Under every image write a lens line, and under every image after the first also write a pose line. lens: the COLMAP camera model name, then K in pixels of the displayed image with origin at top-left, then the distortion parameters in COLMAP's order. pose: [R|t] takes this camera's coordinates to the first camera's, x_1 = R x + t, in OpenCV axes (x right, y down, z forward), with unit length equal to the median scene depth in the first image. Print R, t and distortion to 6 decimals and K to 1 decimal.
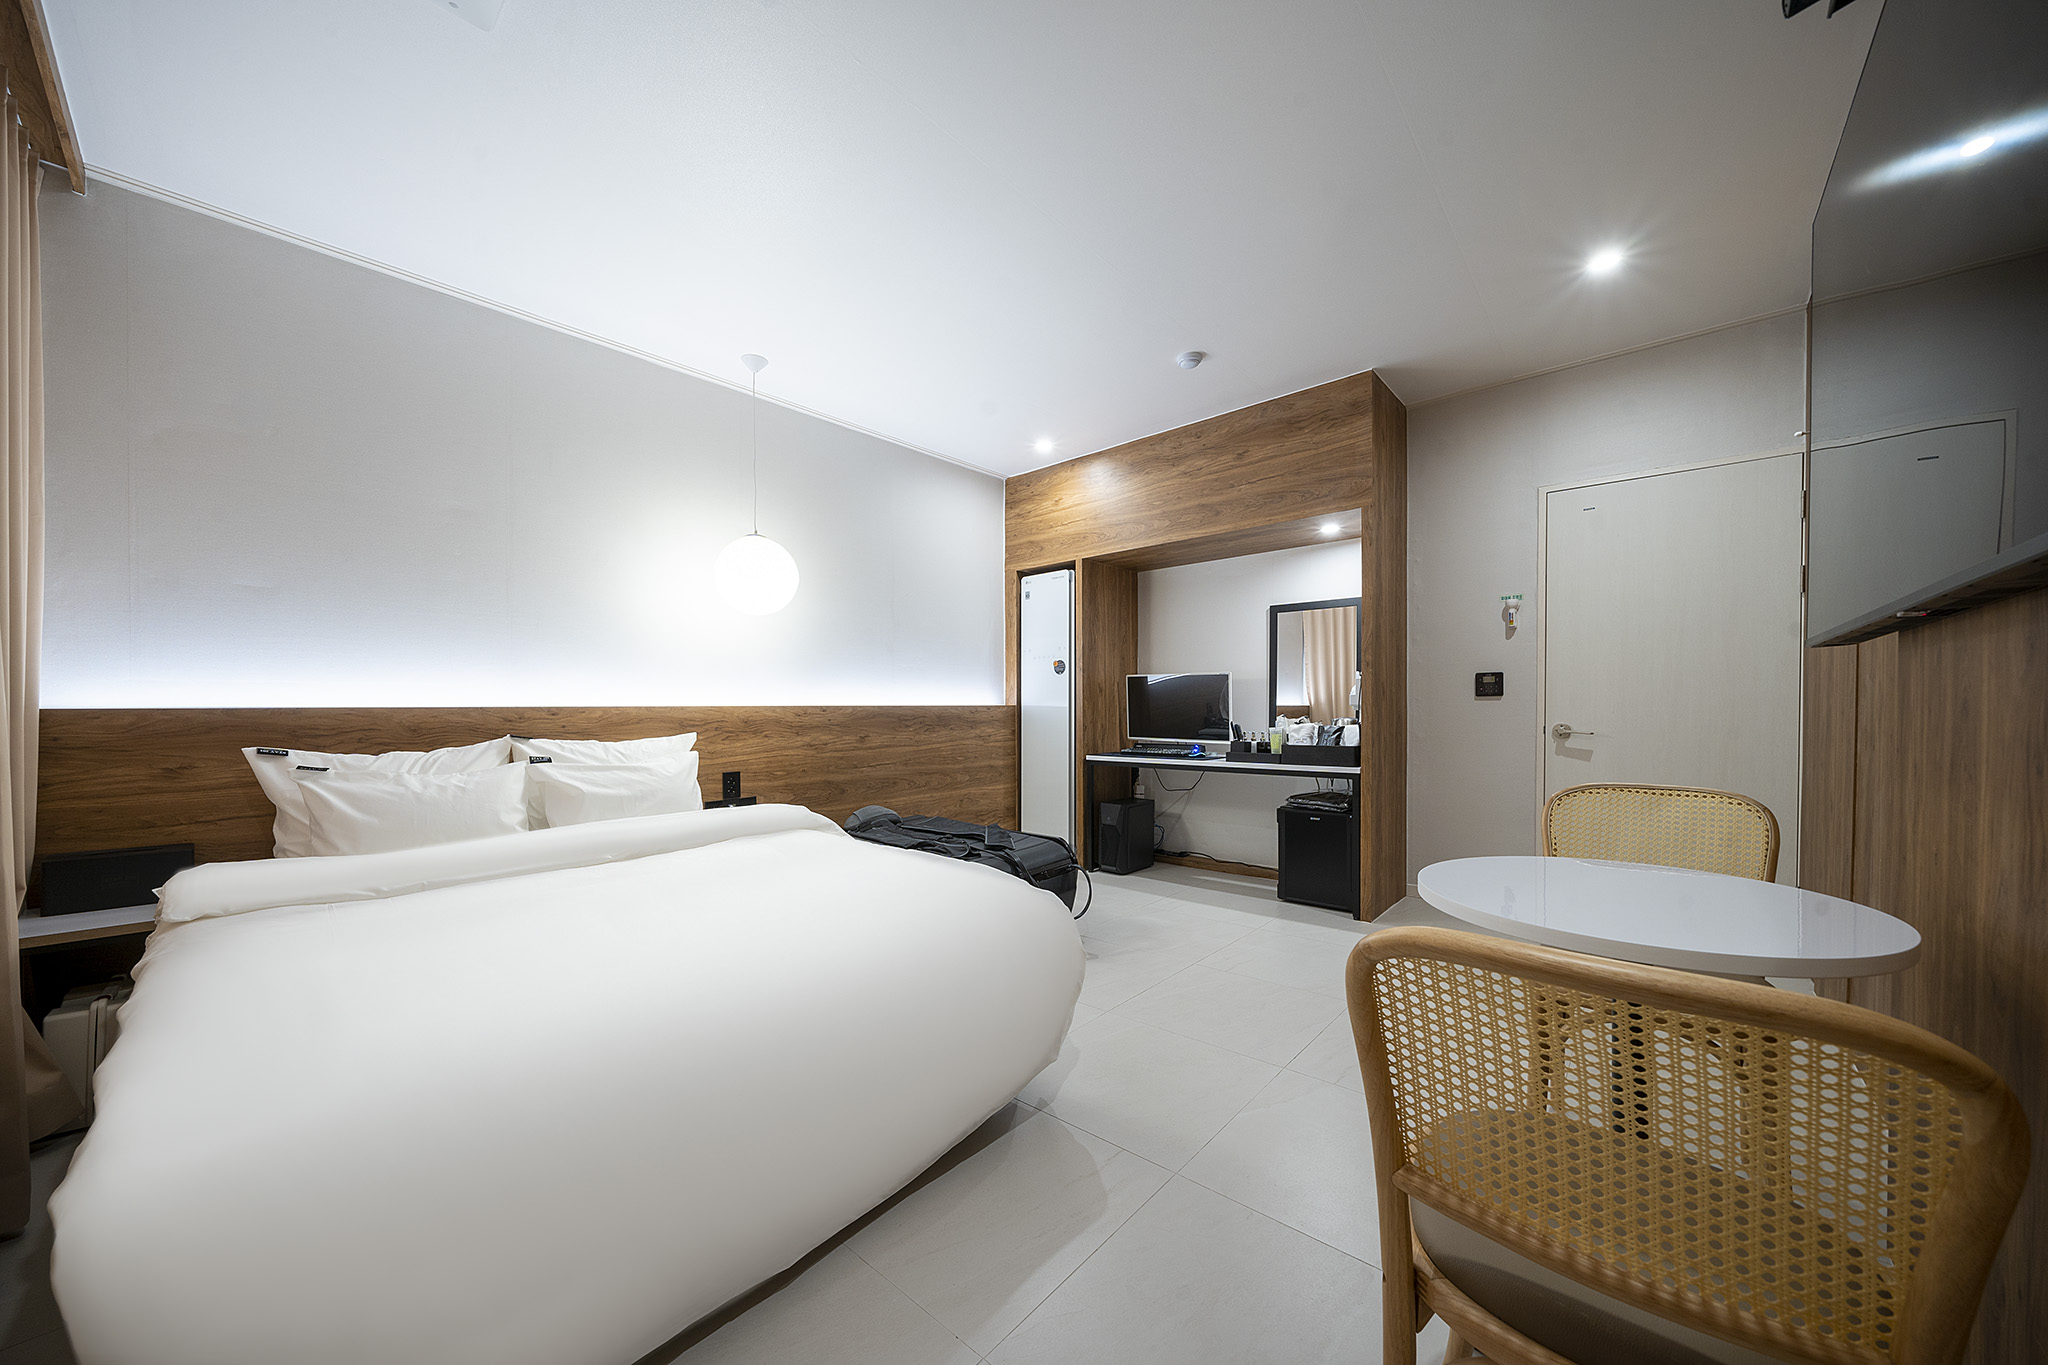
lens RADIAL K [[713.8, 0, 1023.2], [0, 713.8, 714.4], [0, 0, 1]] dist [-0.014093, -0.000048]
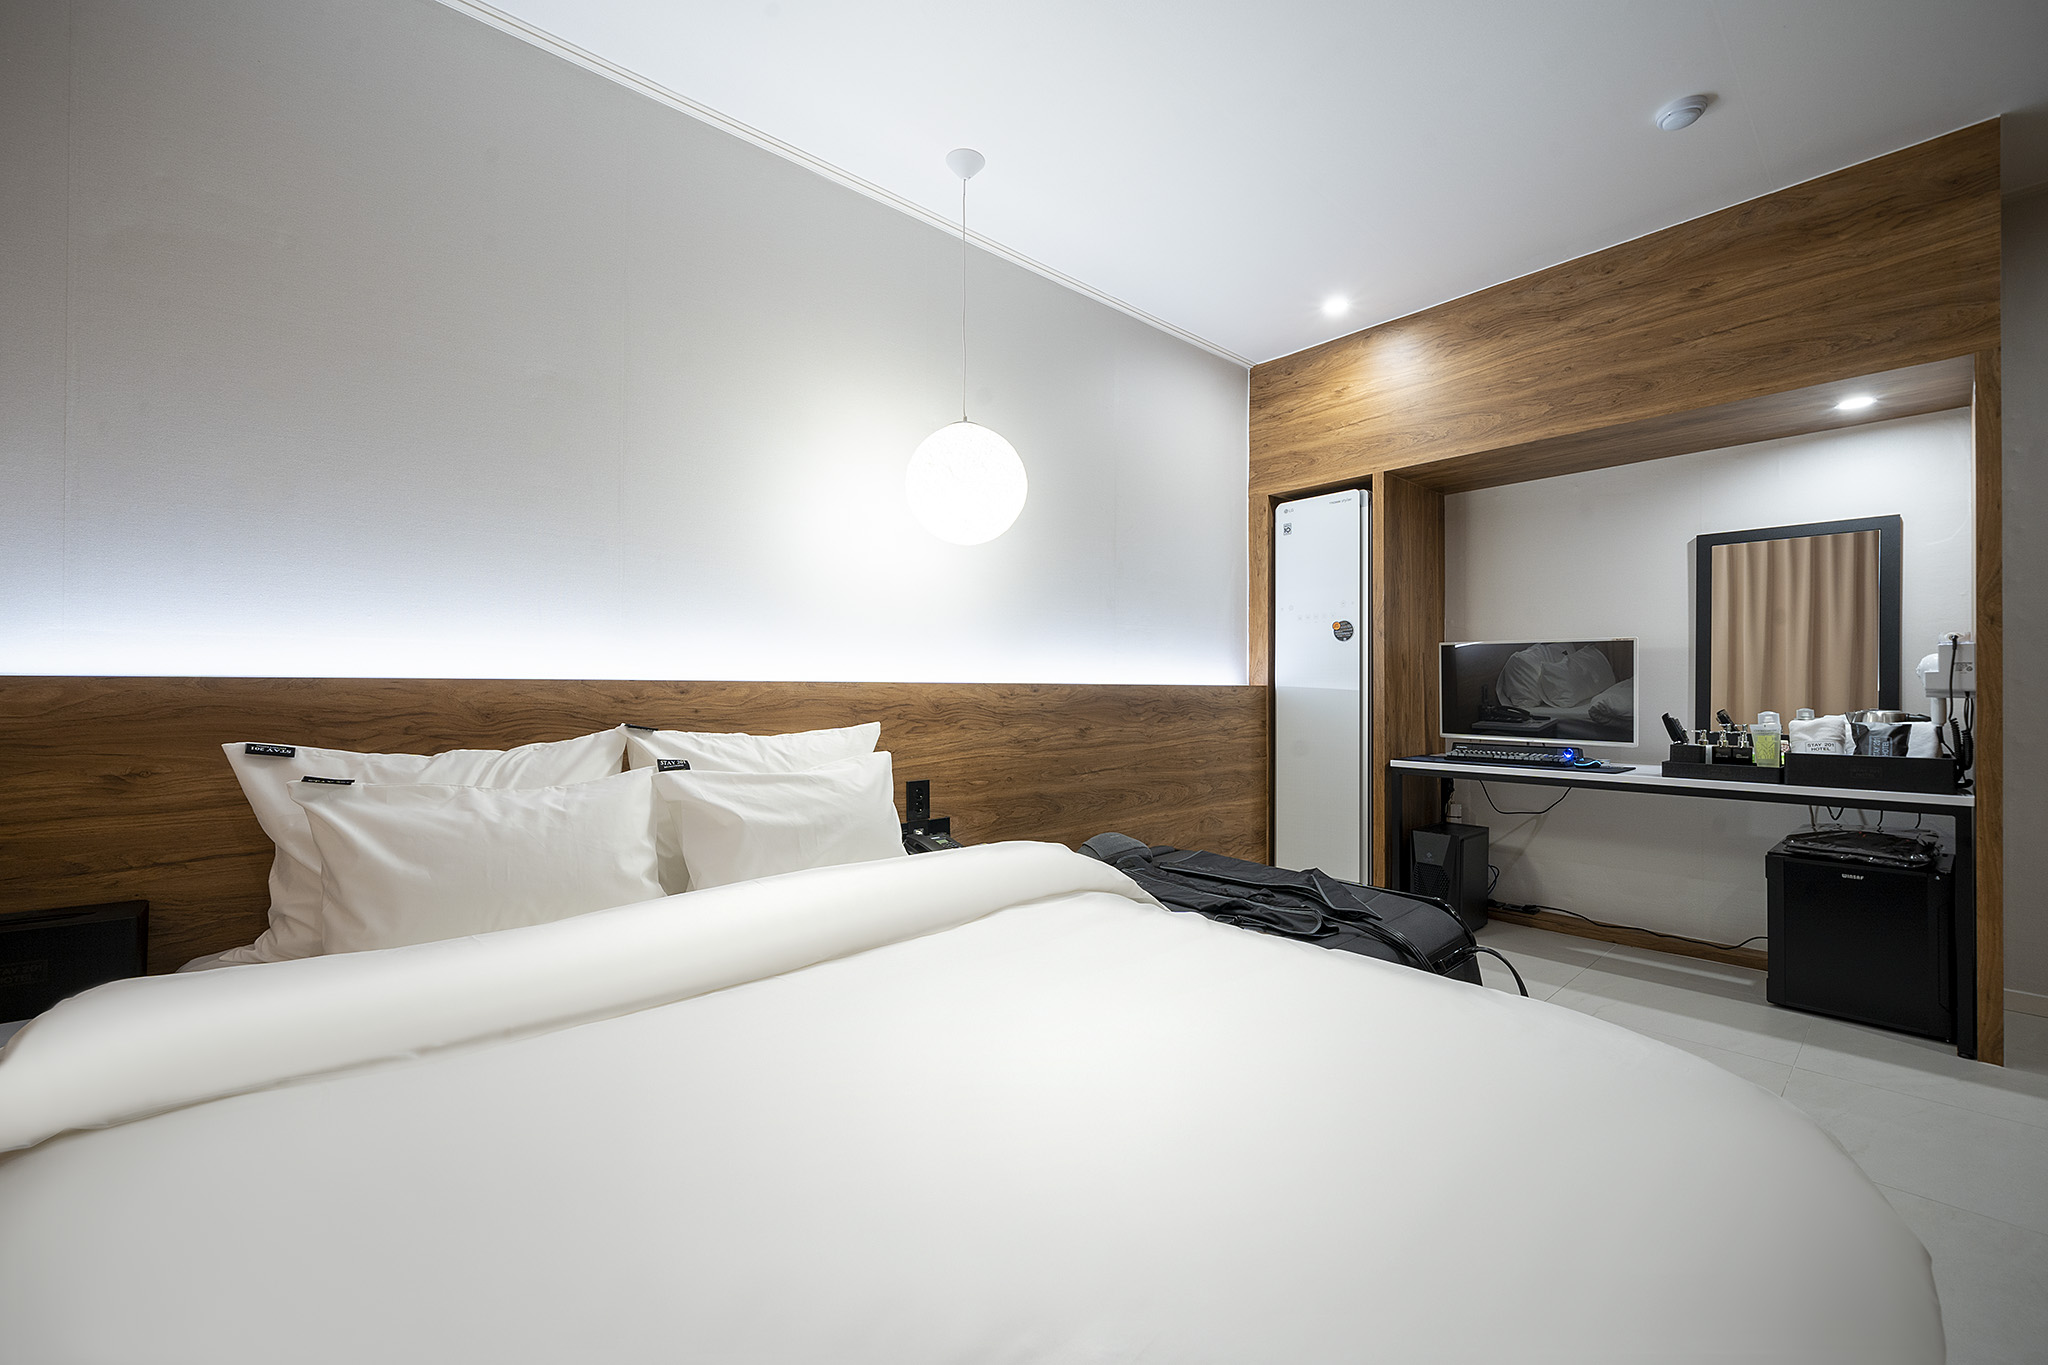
lens RADIAL K [[837.9, 0, 1037.5], [0, 837.9, 689.6], [0, 0, 1]] dist [-0.010267, 0.000227]
pose [[0.993136, 0.008758, -0.116636, -0.188448], [-0.009817, 0.999916, -0.008512, 0.000528], [0.116552, 0.009599, 0.993138, 0.208423]]
